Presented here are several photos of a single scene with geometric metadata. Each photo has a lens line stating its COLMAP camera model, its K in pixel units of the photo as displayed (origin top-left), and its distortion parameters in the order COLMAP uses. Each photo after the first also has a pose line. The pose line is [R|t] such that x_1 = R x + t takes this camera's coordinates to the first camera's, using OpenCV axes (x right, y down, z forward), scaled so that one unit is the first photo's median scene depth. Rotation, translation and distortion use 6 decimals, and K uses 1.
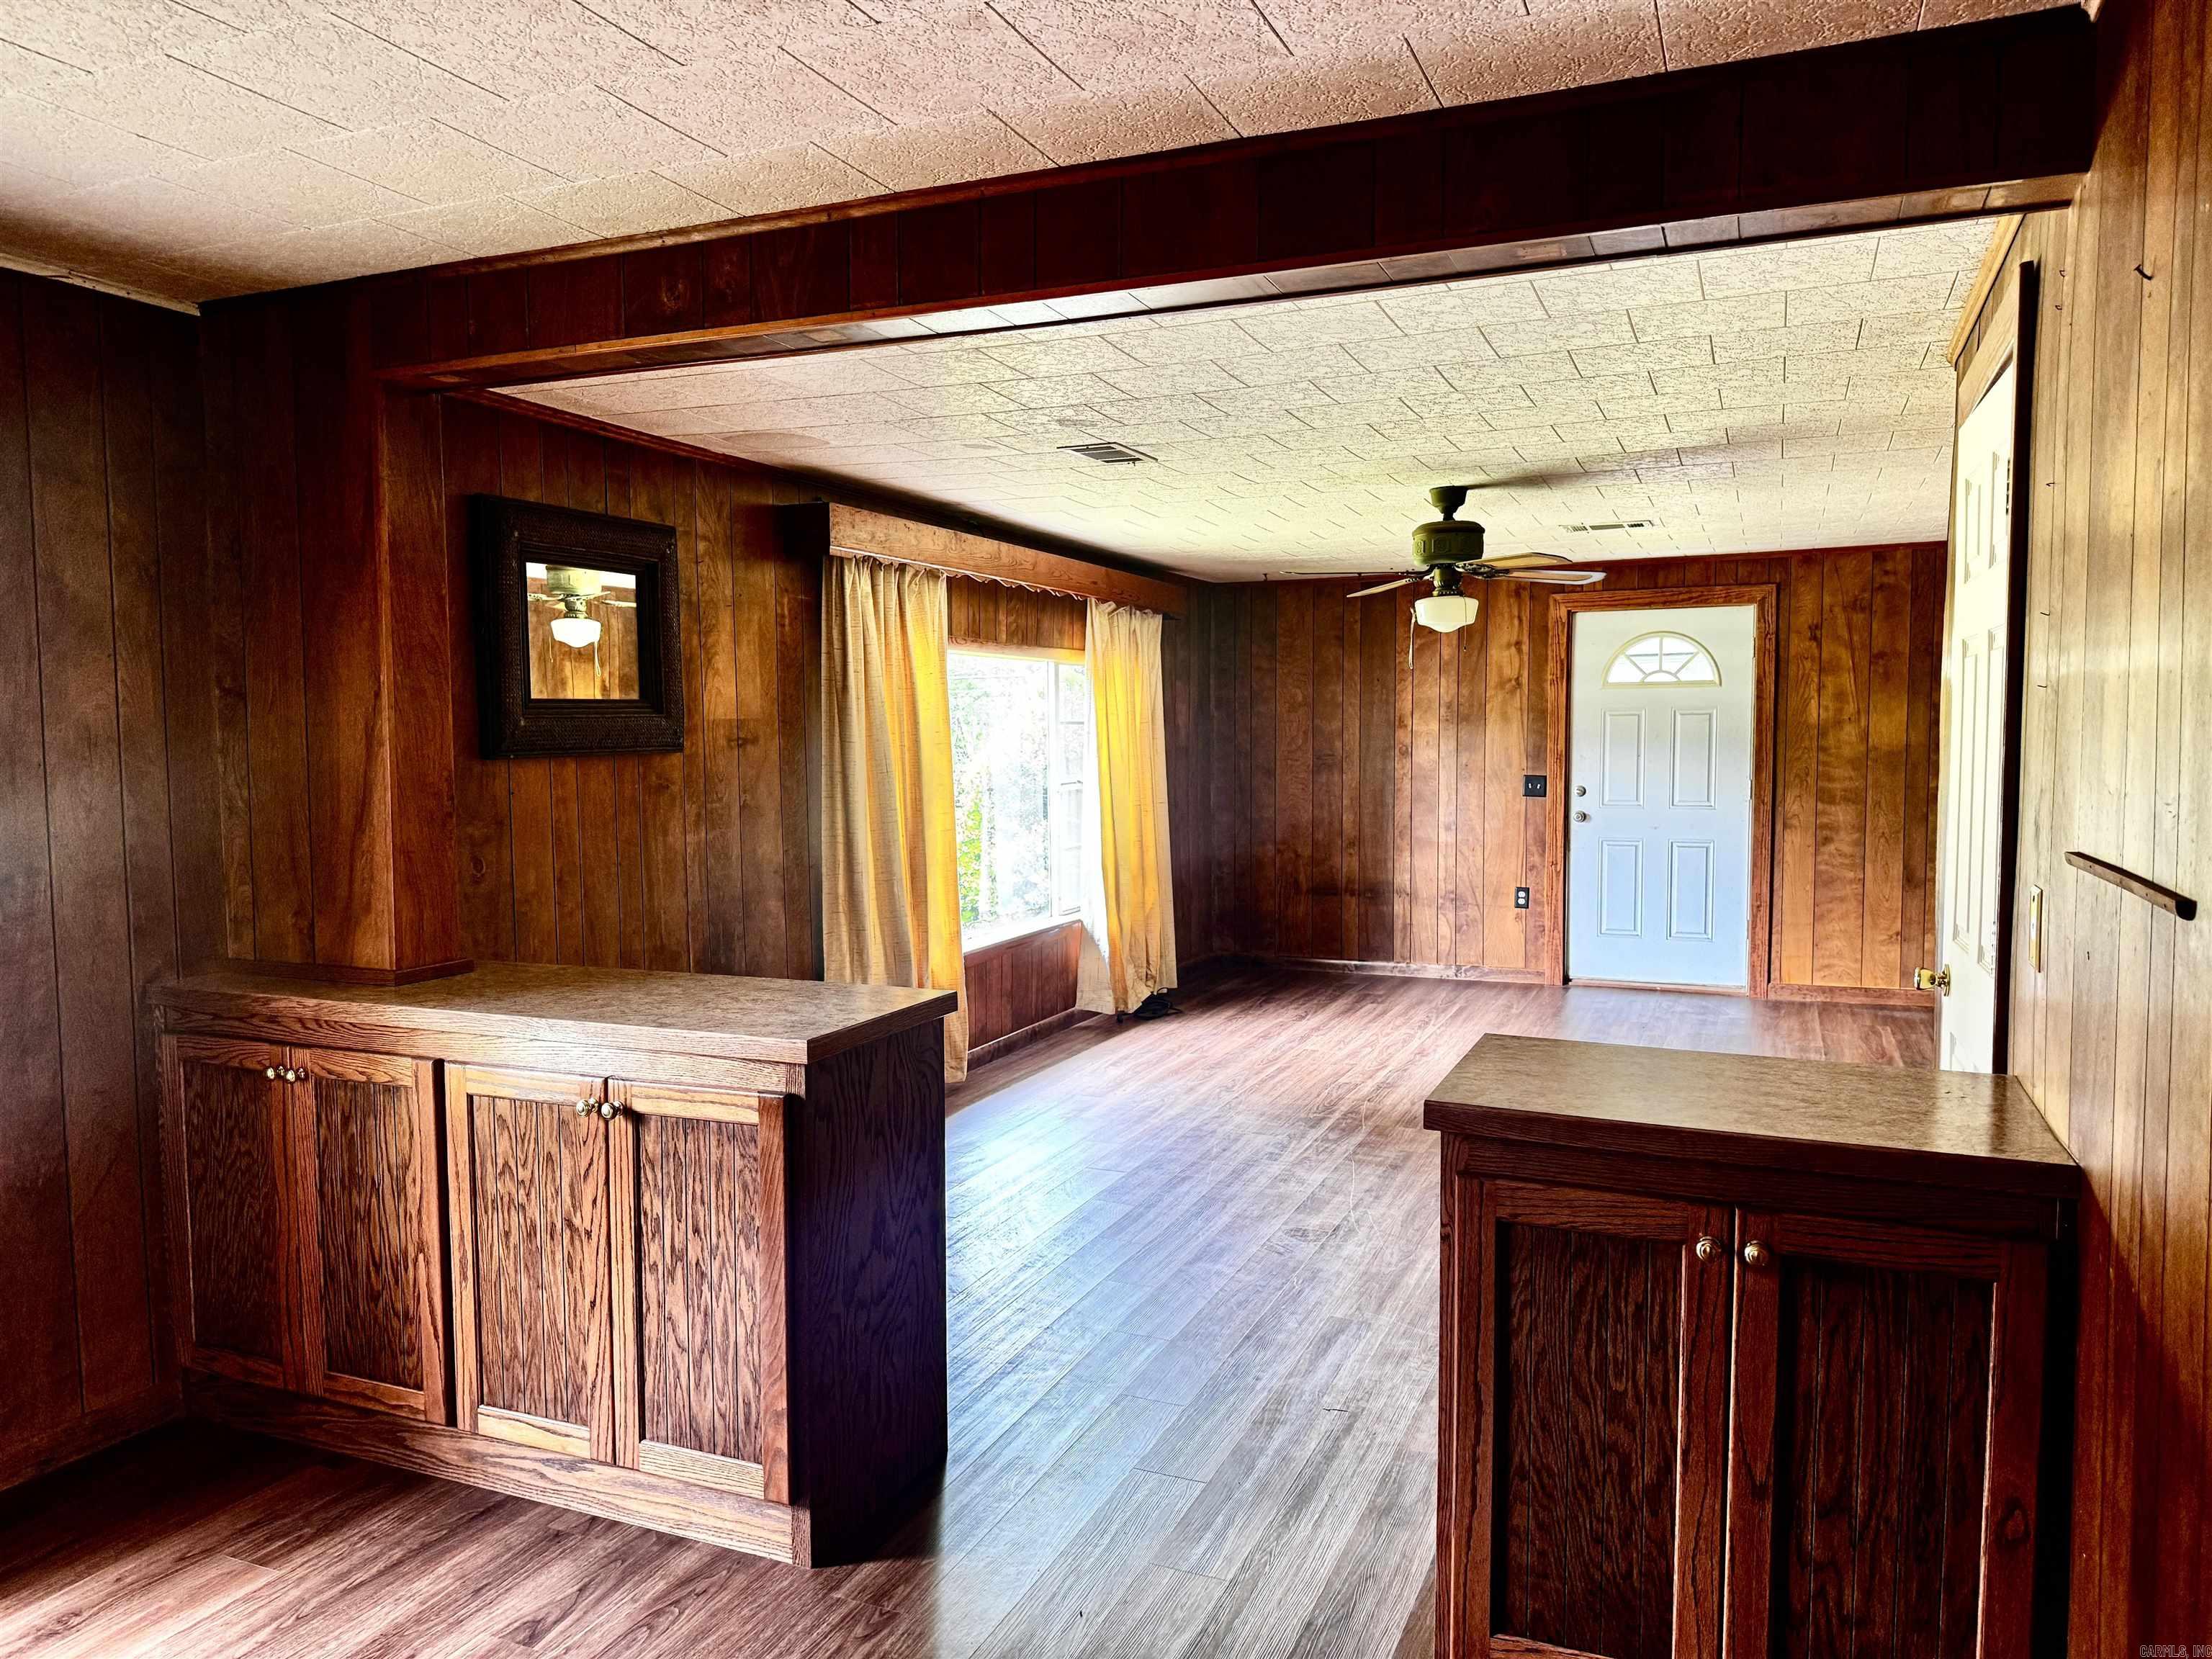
lens RADIAL K [[1538.2, 0, 1106.0], [0, 1538.2, 829.5], [0, 0, 1]] dist [0.115411, -0.196476]
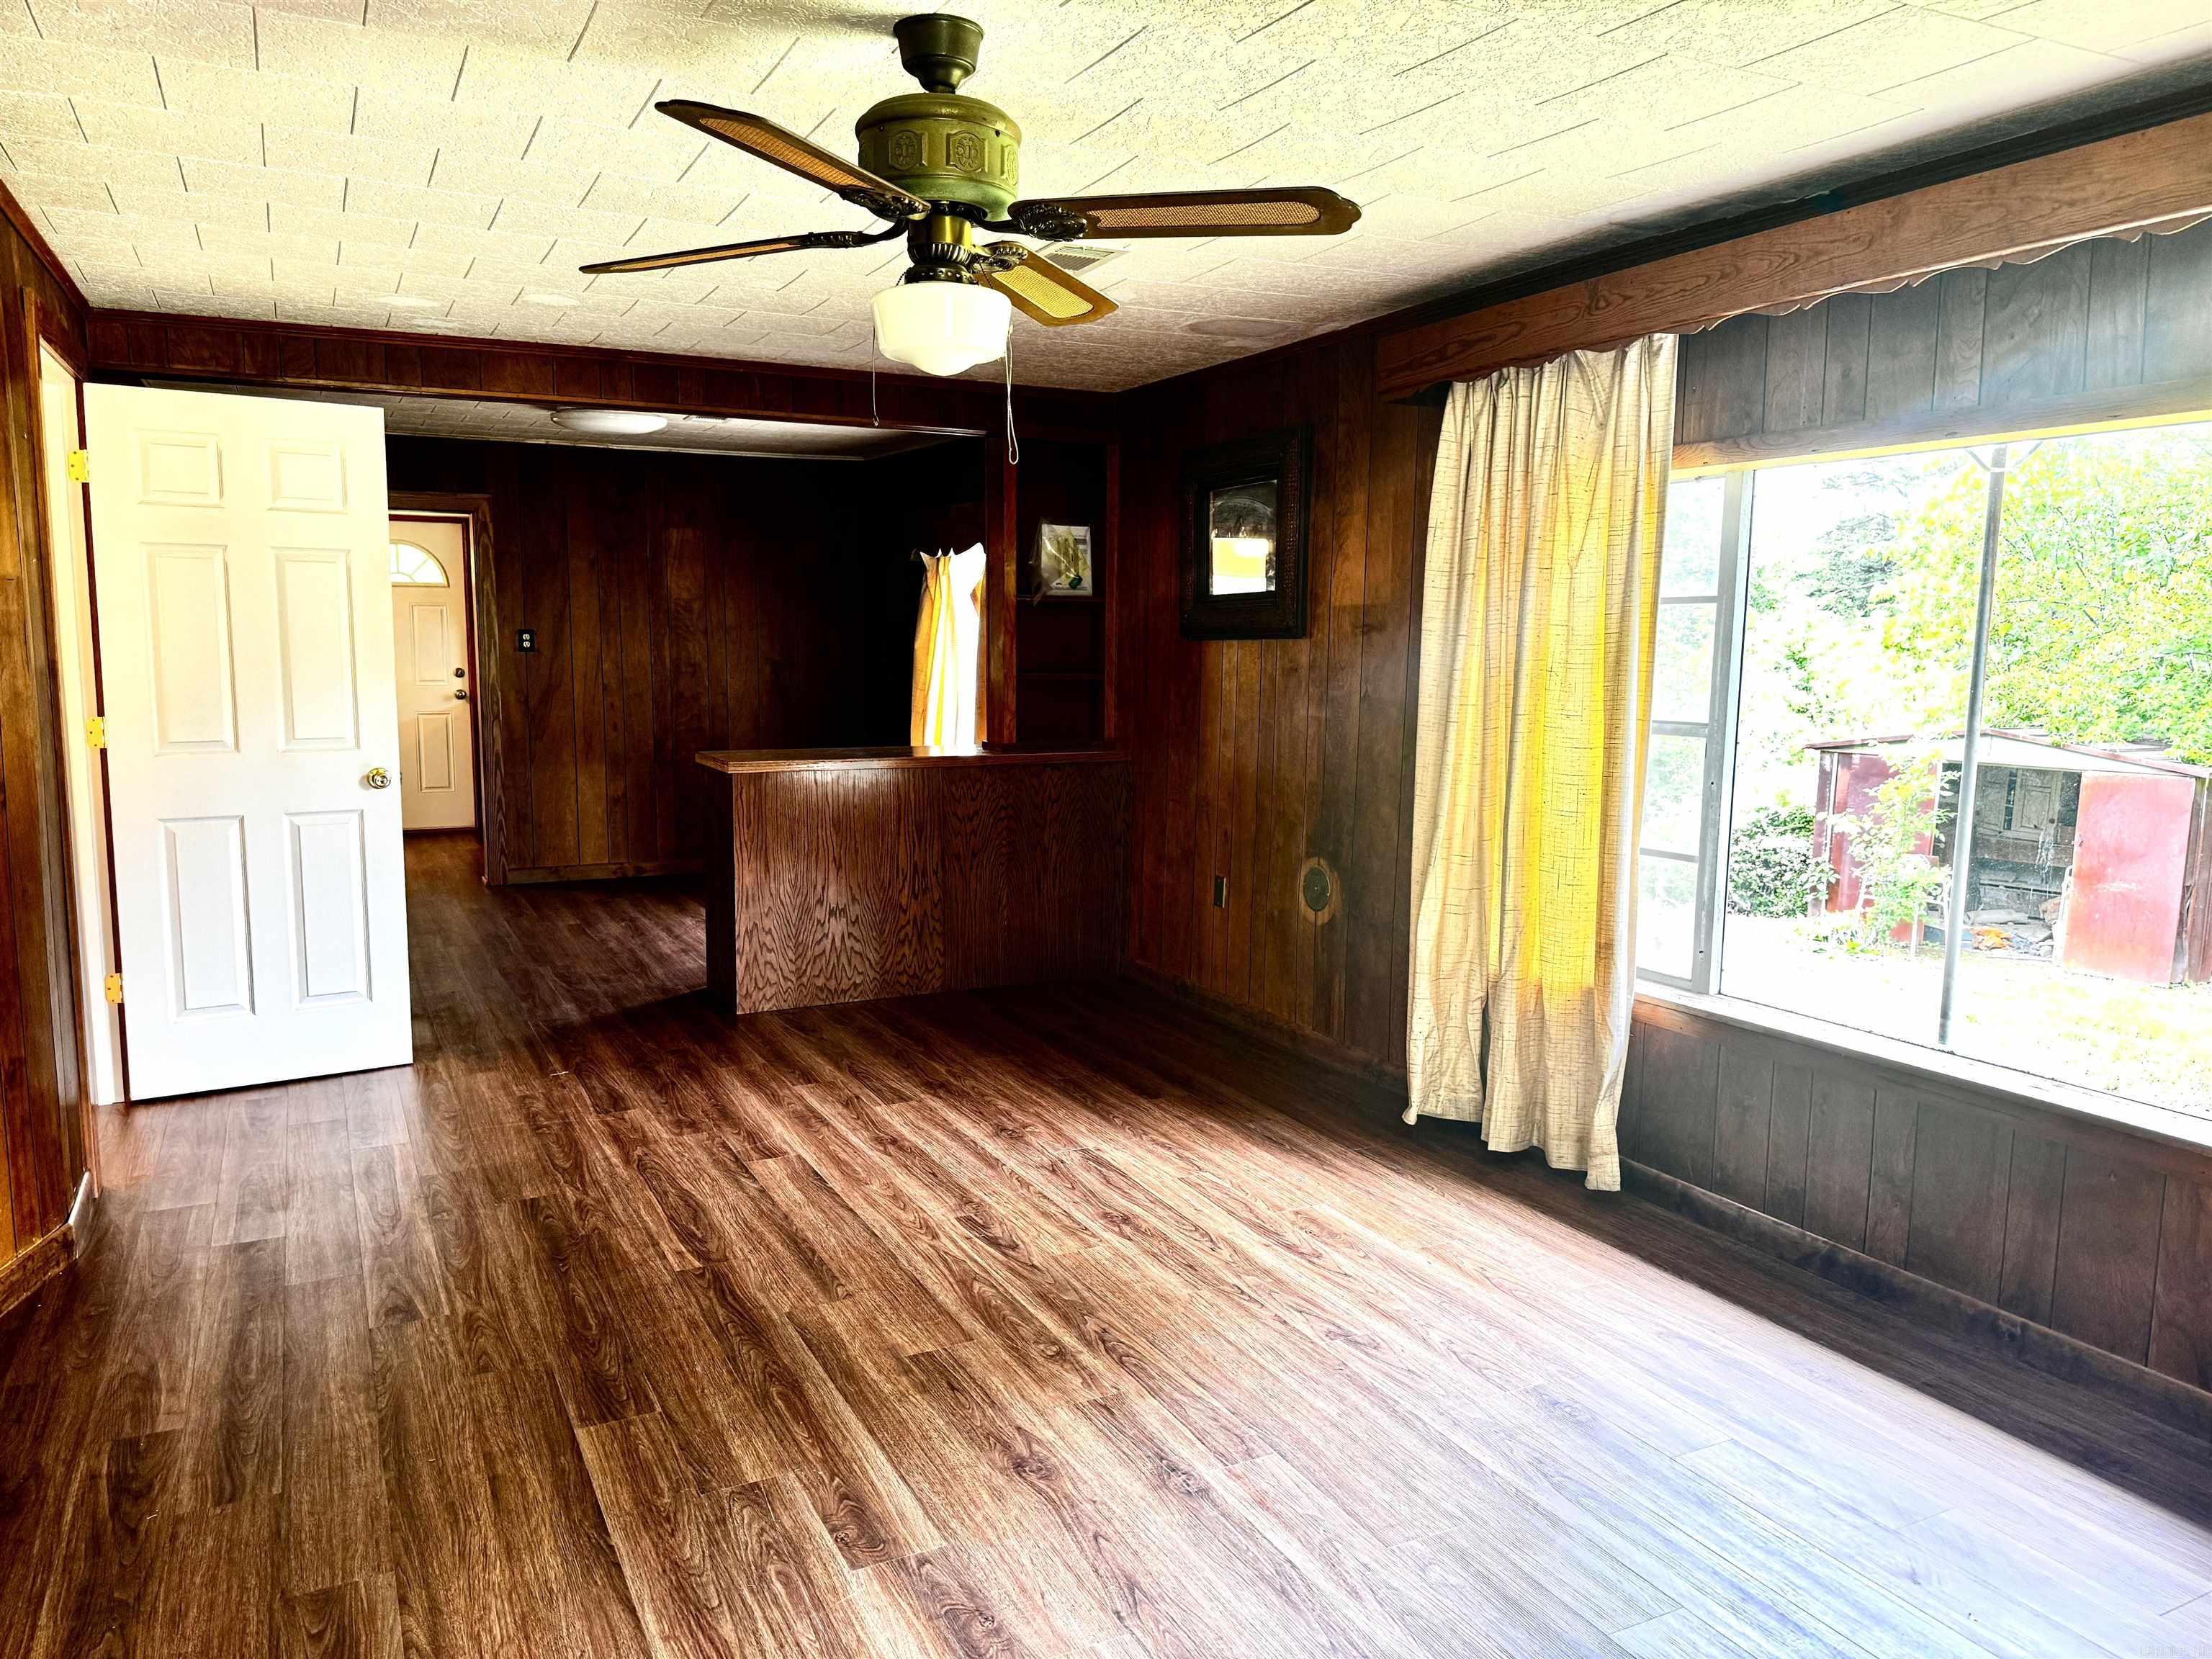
lens RADIAL K [[1538.2, 0, 1106.0], [0, 1538.2, 829.5], [0, 0, 1]] dist [0.115411, -0.196476]
pose [[-0.637518, 0.097007, -0.764304, 0.600917], [-0.058440, 0.983095, 0.173521, -0.090967], [0.768216, 0.155289, -0.621072, 1.486045]]
